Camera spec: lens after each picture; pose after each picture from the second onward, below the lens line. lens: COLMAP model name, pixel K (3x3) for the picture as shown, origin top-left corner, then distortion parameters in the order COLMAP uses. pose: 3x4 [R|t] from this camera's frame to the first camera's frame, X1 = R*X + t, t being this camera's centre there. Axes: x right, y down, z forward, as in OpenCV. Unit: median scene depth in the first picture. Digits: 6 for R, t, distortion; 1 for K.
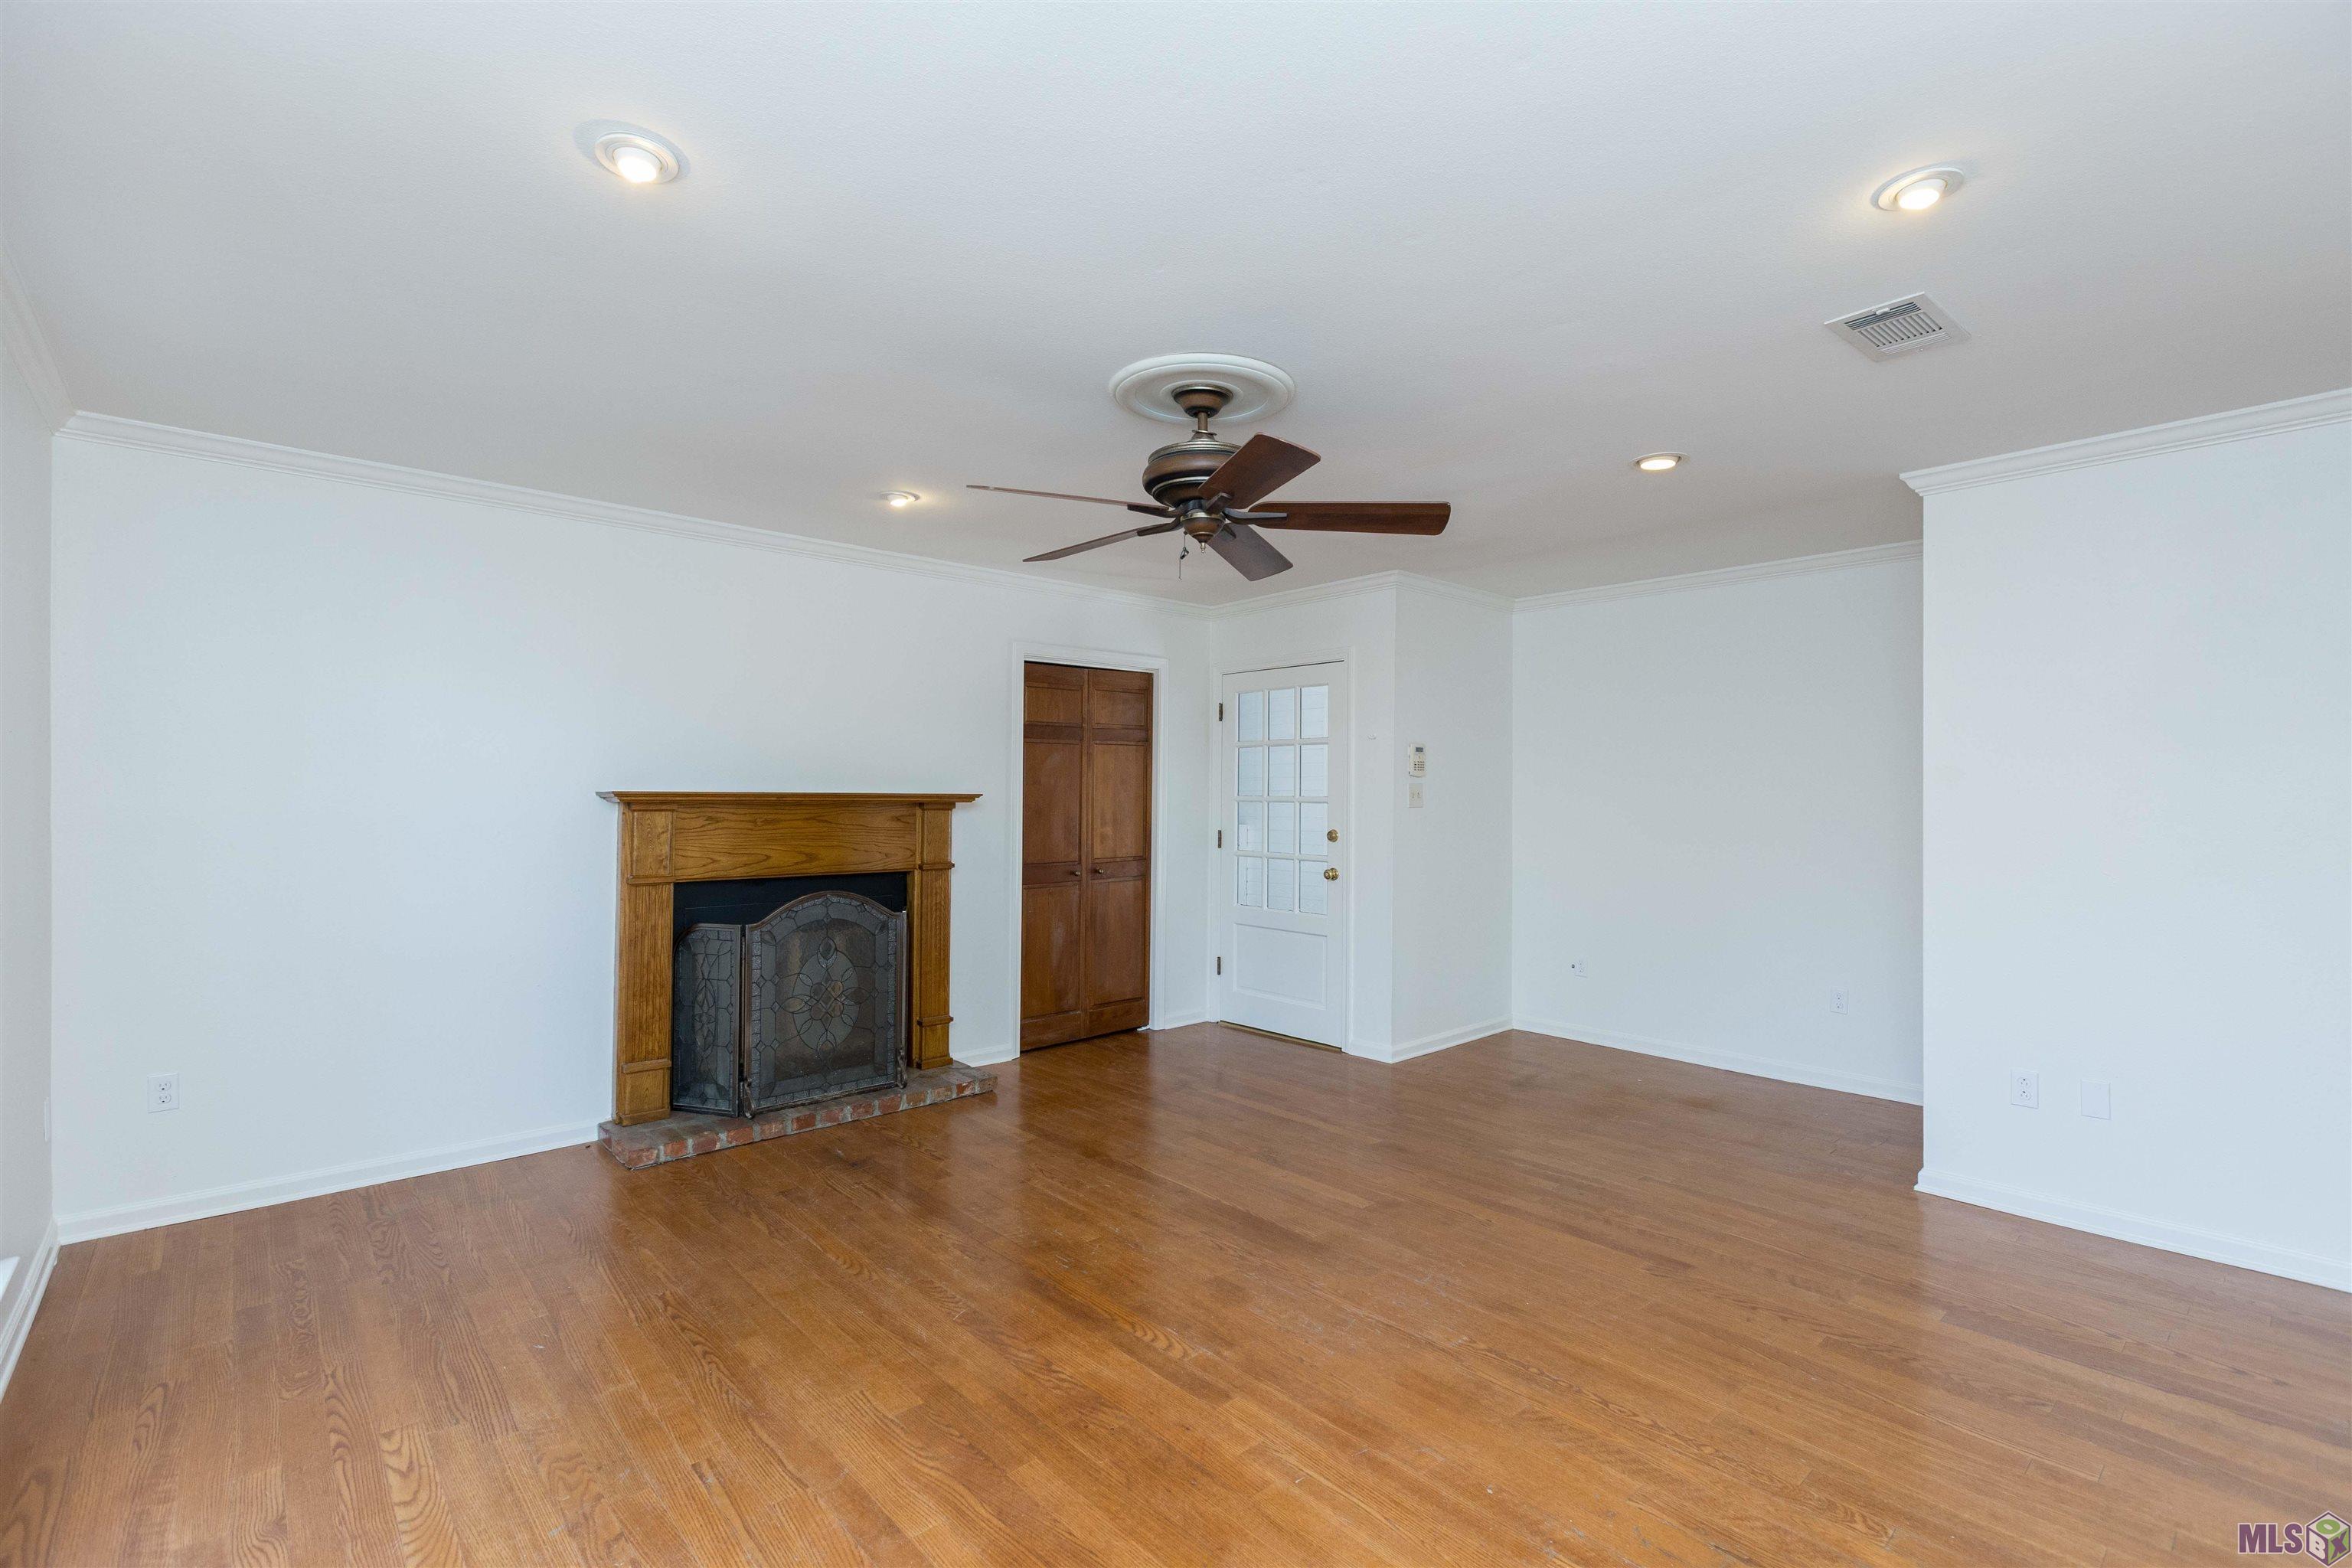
lens RADIAL K [[1055.9, 0, 1186.3], [0, 1055.9, 784.4], [0, 0, 1]] dist [0.004384, 0.000372]
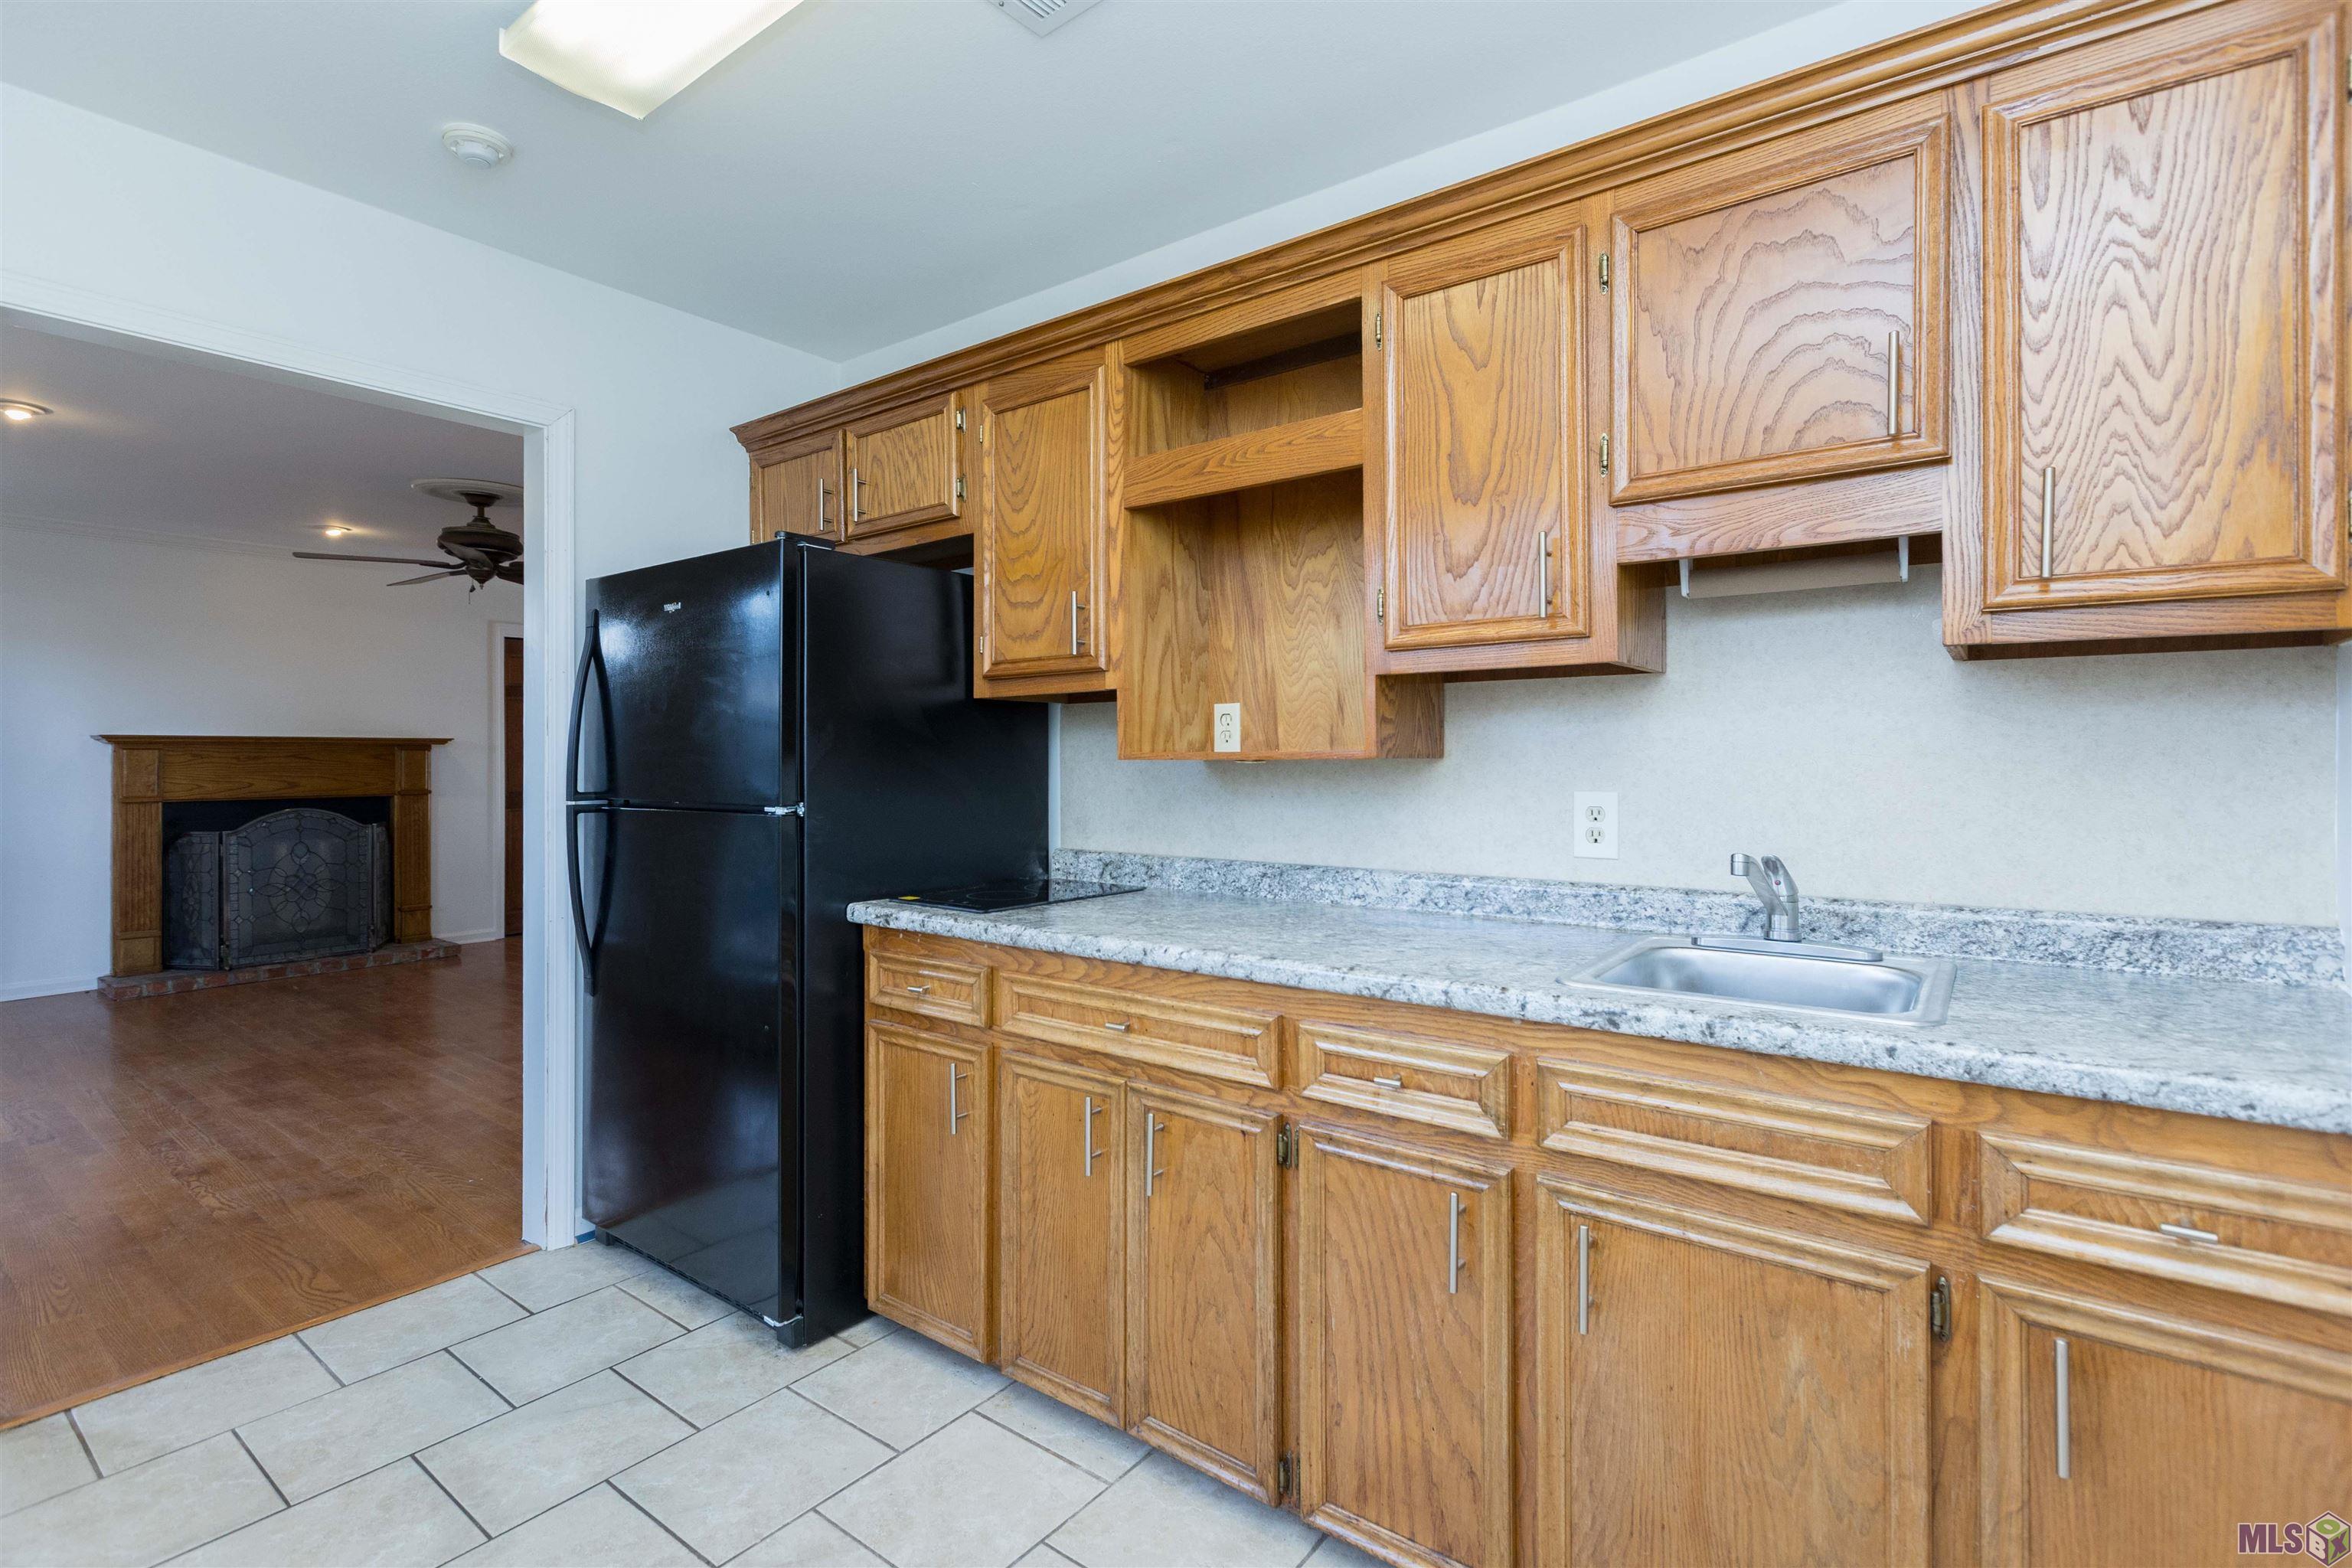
lens RADIAL K [[1055.9, 0, 1164.9], [0, 1055.9, 762.6], [0, 0, 1]] dist [0.004384, 0.000372]
pose [[0.980076, -0.007252, 0.198493, 0.499582], [0.003253, 0.999785, 0.020466, 0.017280], [-0.198599, -0.019413, 0.979889, -0.582203]]
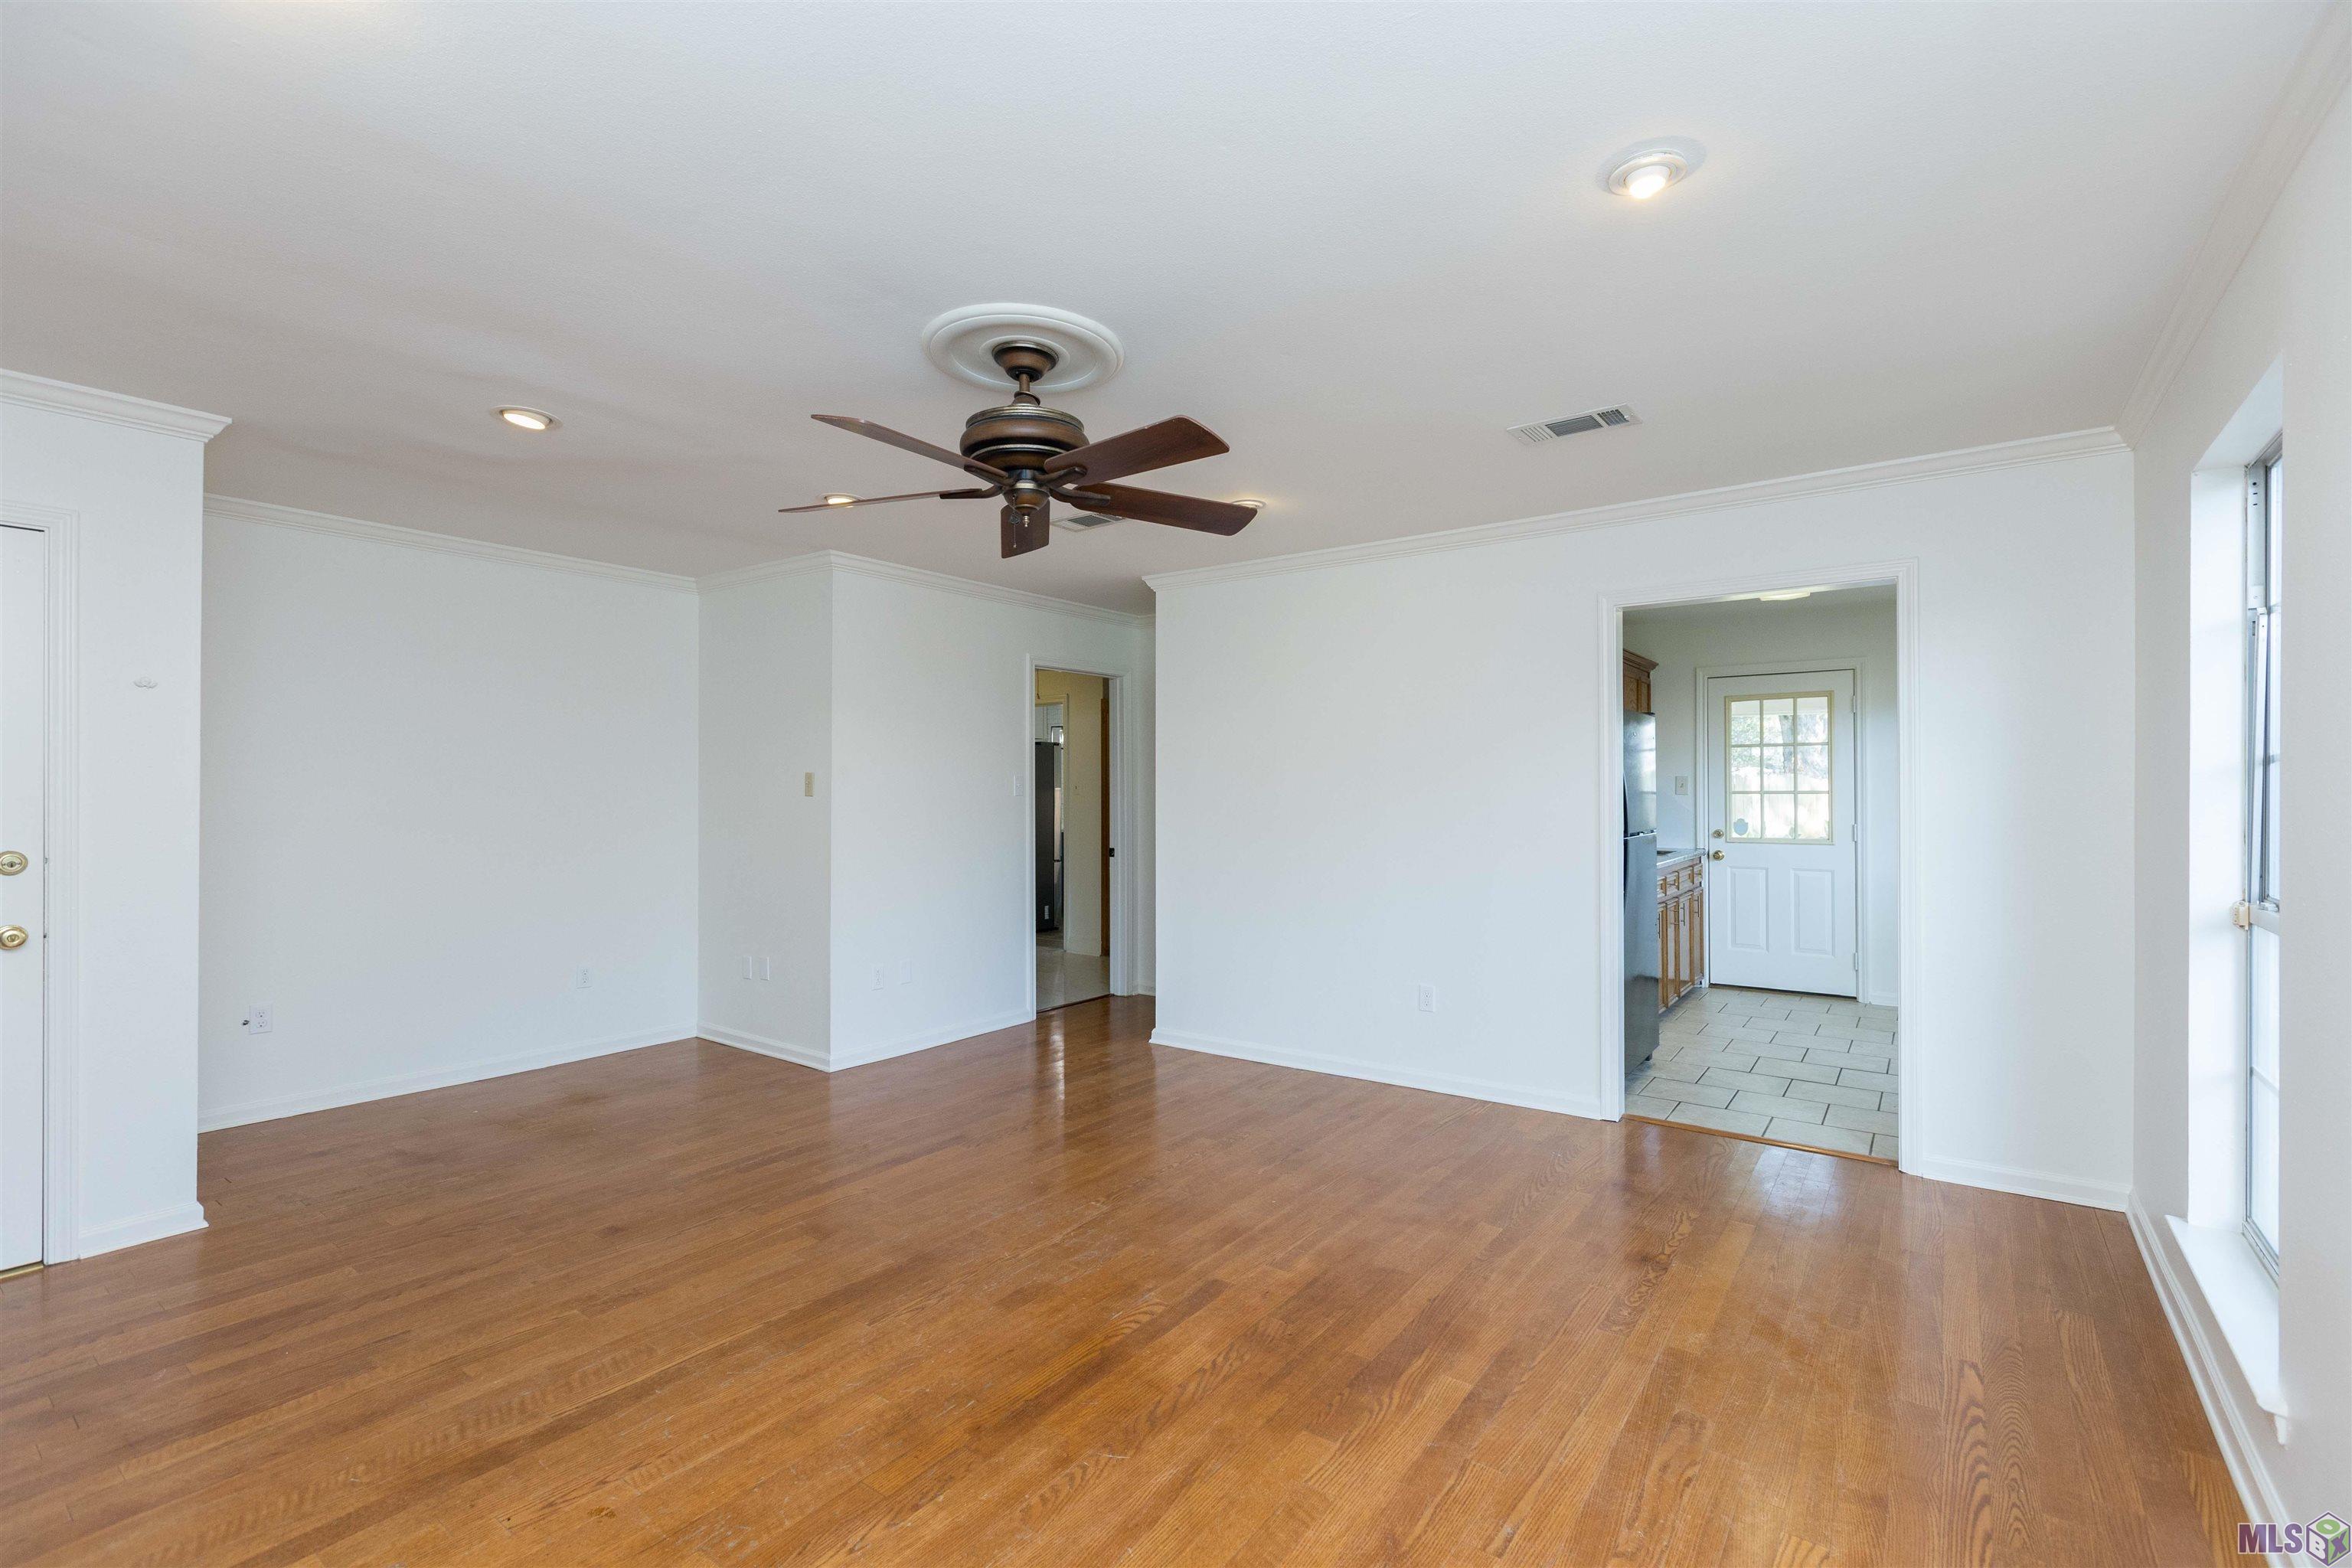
lens RADIAL K [[1055.9, 0, 1165.7], [0, 1055.9, 790.1], [0, 0, 1]] dist [0.004384, 0.000372]
pose [[-0.201233, -0.001931, 0.979542, -0.624556], [-0.011560, 0.999933, -0.000403, 0.010112], [-0.979475, -0.011405, -0.201242, 0.719720]]
